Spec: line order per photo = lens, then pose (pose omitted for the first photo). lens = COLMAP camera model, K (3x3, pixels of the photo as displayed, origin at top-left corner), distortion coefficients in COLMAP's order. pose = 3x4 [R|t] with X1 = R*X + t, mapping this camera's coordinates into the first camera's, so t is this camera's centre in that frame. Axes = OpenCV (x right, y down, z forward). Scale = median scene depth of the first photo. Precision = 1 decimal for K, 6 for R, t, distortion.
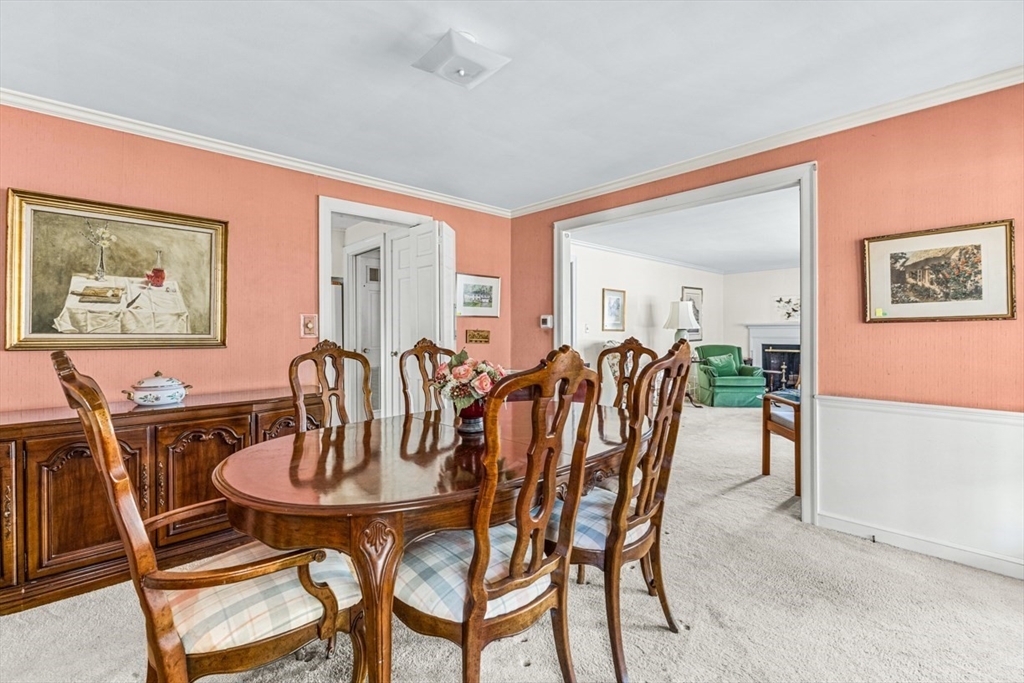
lens RADIAL K [[459.8, 0, 539.9], [0, 459.8, 334.4], [0, 0, 1]] dist [-0.004371, 0.000240]
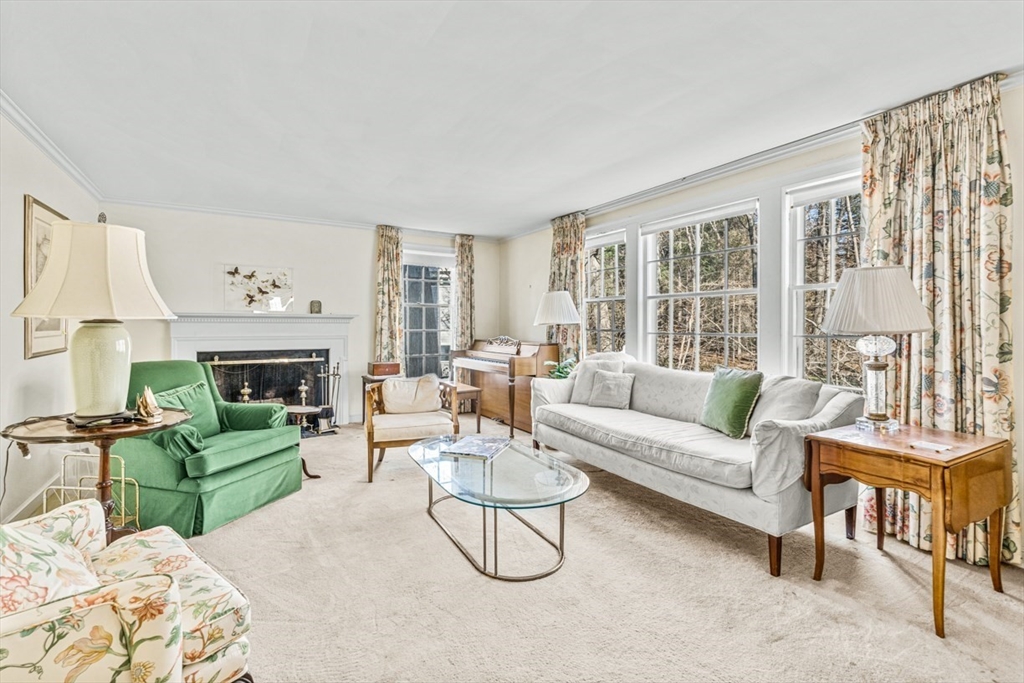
lens RADIAL K [[459.8, 0, 519.0], [0, 459.8, 328.0], [0, 0, 1]] dist [-0.004371, 0.000240]
pose [[0.247681, 0.001036, 0.968841, 0.080631], [0.003081, 0.999994, -0.001857, -0.004841], [-0.968837, 0.003444, 0.247676, 0.616815]]
